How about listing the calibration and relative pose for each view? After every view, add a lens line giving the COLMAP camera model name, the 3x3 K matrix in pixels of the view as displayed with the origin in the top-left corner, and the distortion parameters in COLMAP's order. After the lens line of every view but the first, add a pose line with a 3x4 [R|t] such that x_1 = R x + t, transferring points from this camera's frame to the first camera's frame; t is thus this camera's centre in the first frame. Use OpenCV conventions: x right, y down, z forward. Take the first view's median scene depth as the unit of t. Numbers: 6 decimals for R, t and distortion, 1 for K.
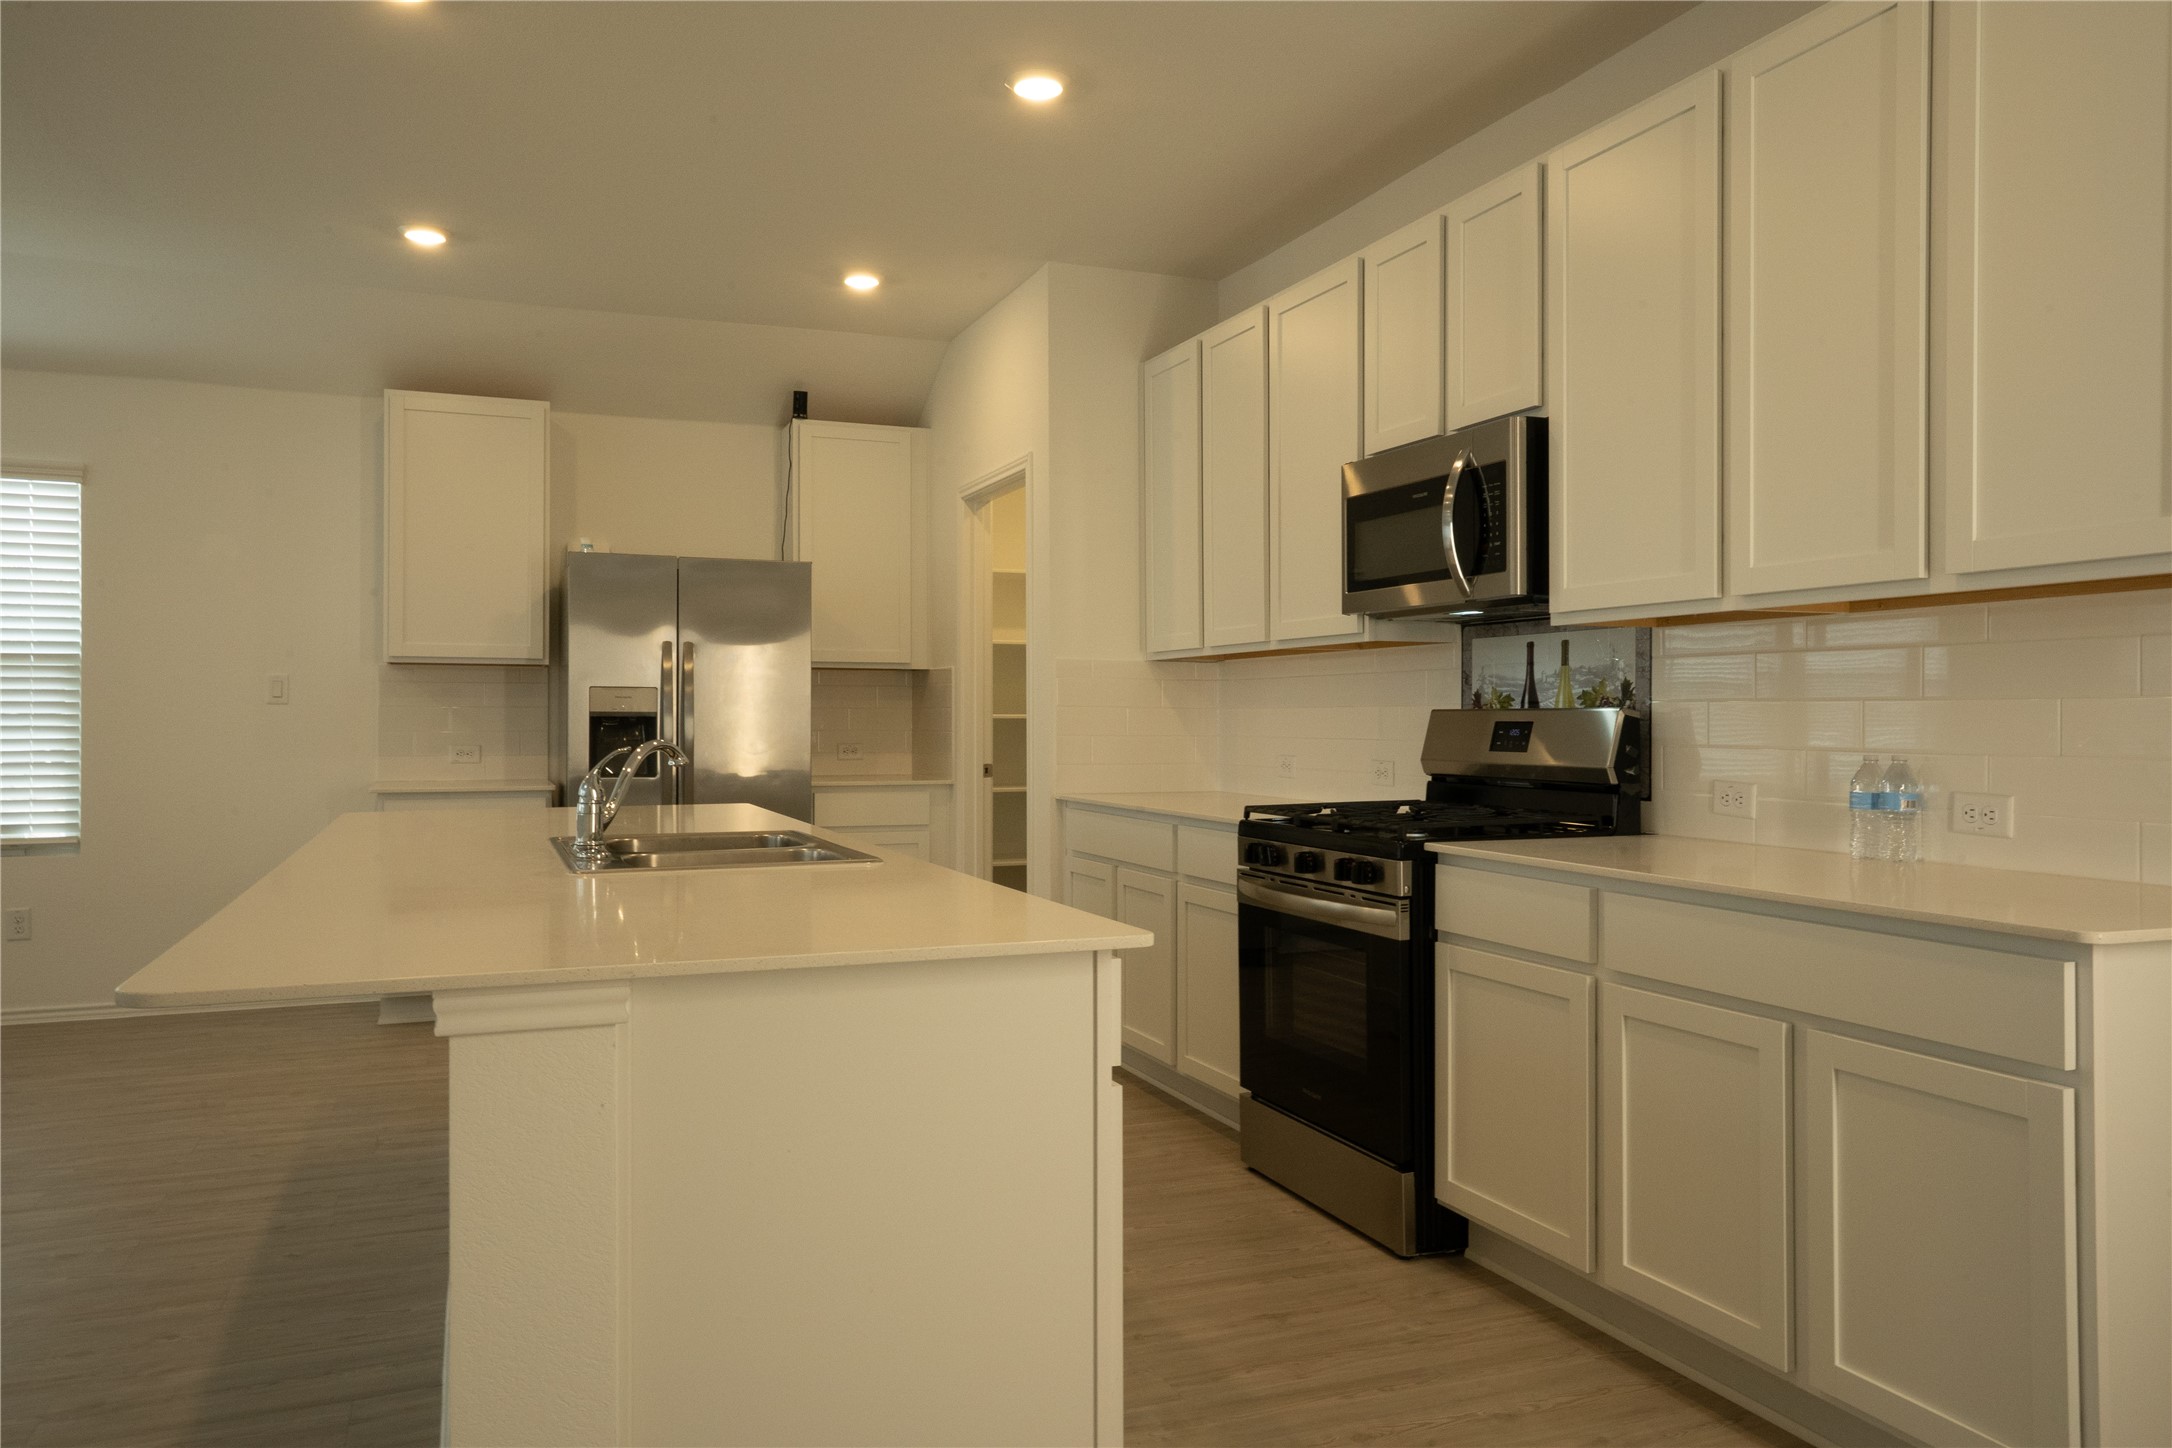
lens RADIAL K [[1615.7, 0, 1086.0], [0, 1615.7, 724.0], [0, 0, 1]] dist [-0.008634, -0.000835]
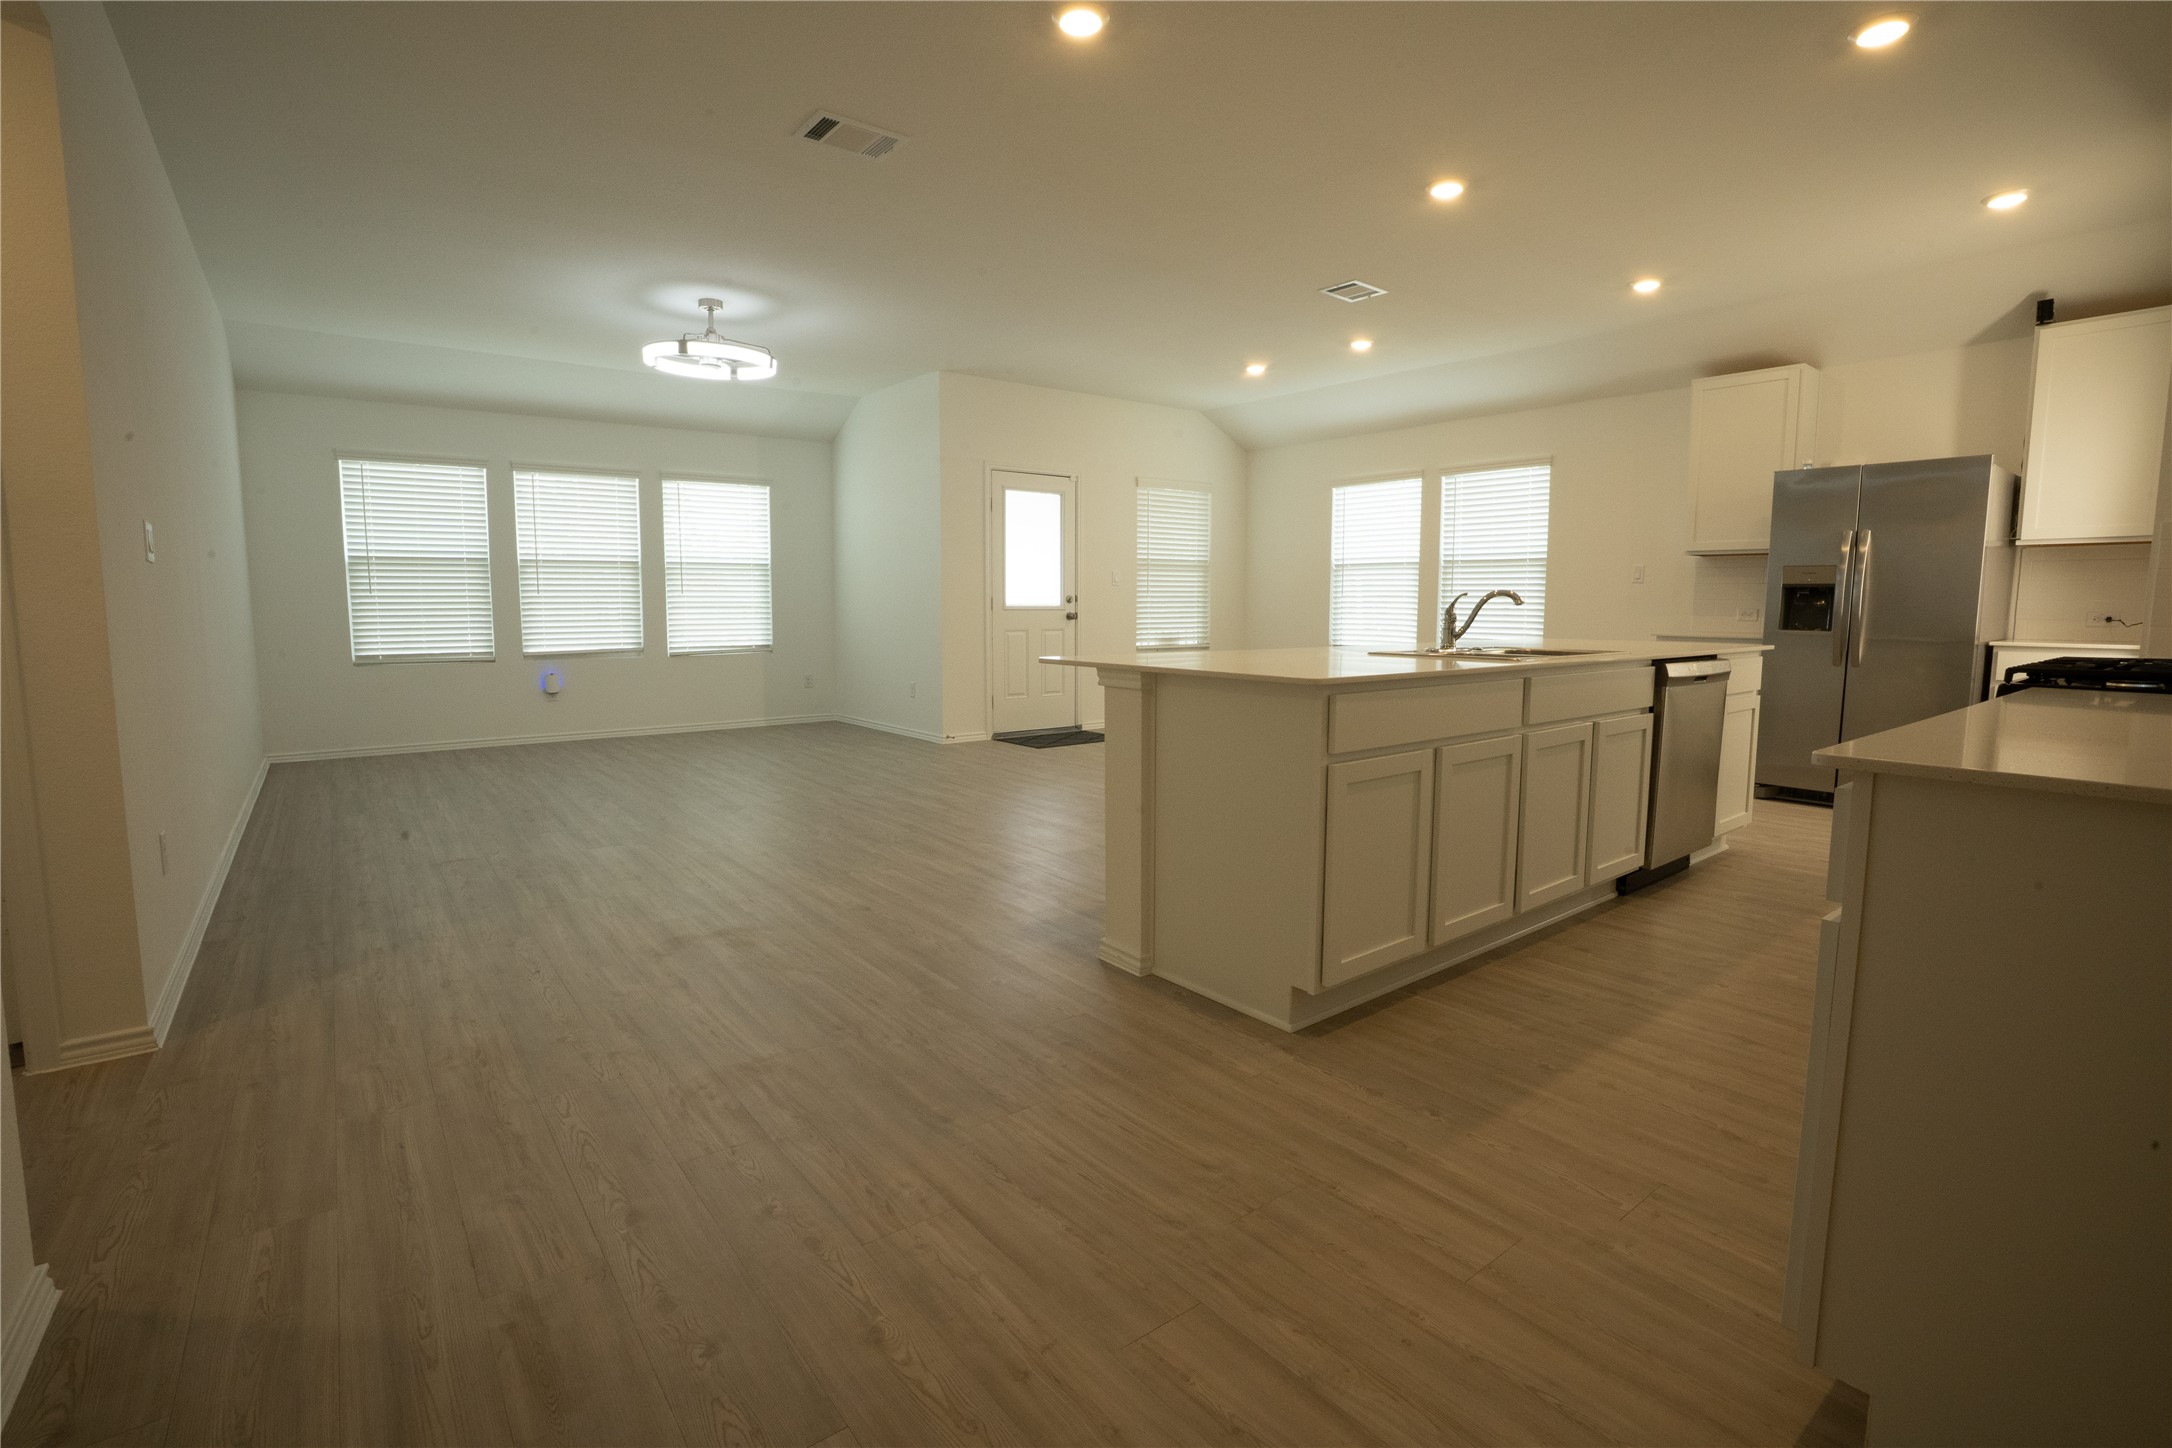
lens RADIAL K [[1036.5, 0, 1086.0], [0, 1036.5, 724.0], [0, 0, 1]] dist [-0.000428, -0.000405]
pose [[0.251946, 0.112994, -0.961122, 0.608324], [-0.003742, 0.993266, 0.115793, 0.016548], [0.967734, -0.025577, 0.250673, 0.229952]]
